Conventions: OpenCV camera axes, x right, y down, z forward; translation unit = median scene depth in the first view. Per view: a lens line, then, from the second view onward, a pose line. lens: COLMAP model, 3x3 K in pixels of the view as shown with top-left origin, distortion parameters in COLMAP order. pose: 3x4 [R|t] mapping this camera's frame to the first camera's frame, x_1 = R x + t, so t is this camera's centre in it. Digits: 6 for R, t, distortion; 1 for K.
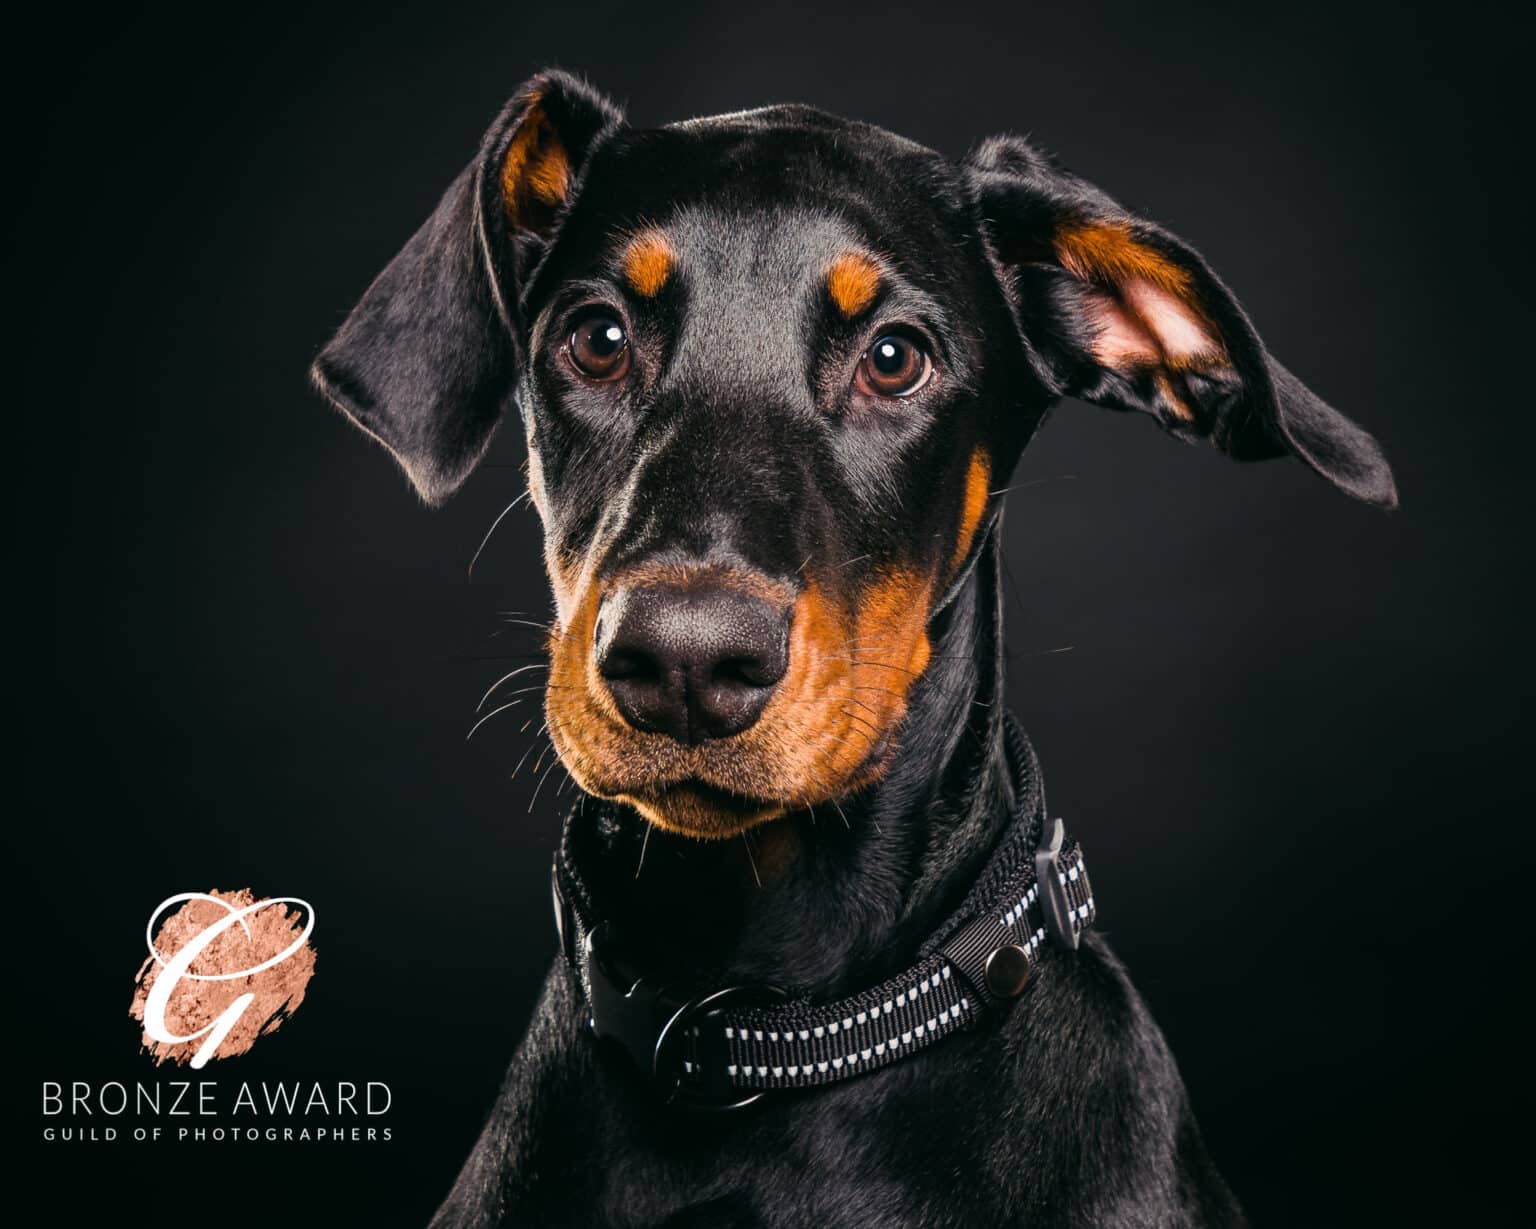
lens RADIAL K [[6895.8, 0, 763.6], [0, 6895.8, 612.9], [0, 0, 1]] dist [-0.282158, 0.000000]
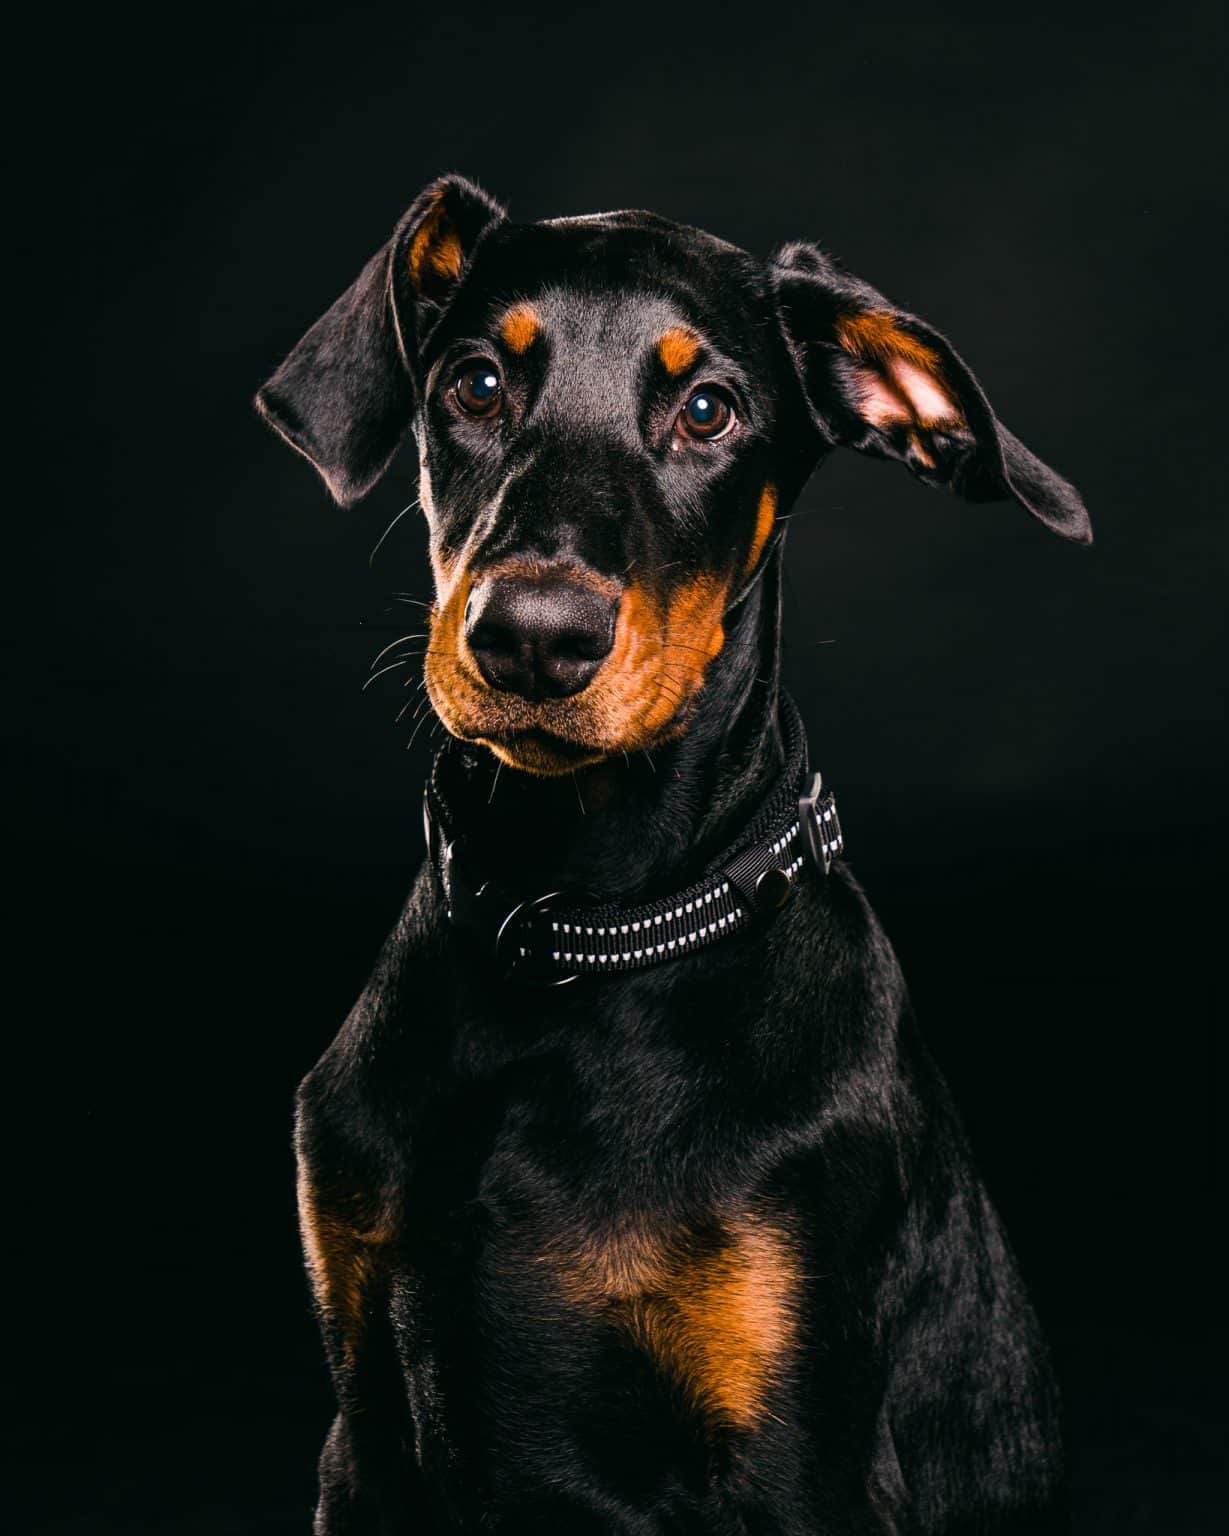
lens RADIAL K [[6895.8, 0, 617.7], [0, 6895.8, 769.7], [0, 0, 1]] dist [-0.282158, 0.000000]
pose [[0.998940, 0.045945, 0.002686, 0.001897], [-0.046000, 0.998601, 0.026065, -0.002595], [-0.001485, -0.026161, 0.999657, -0.290999]]
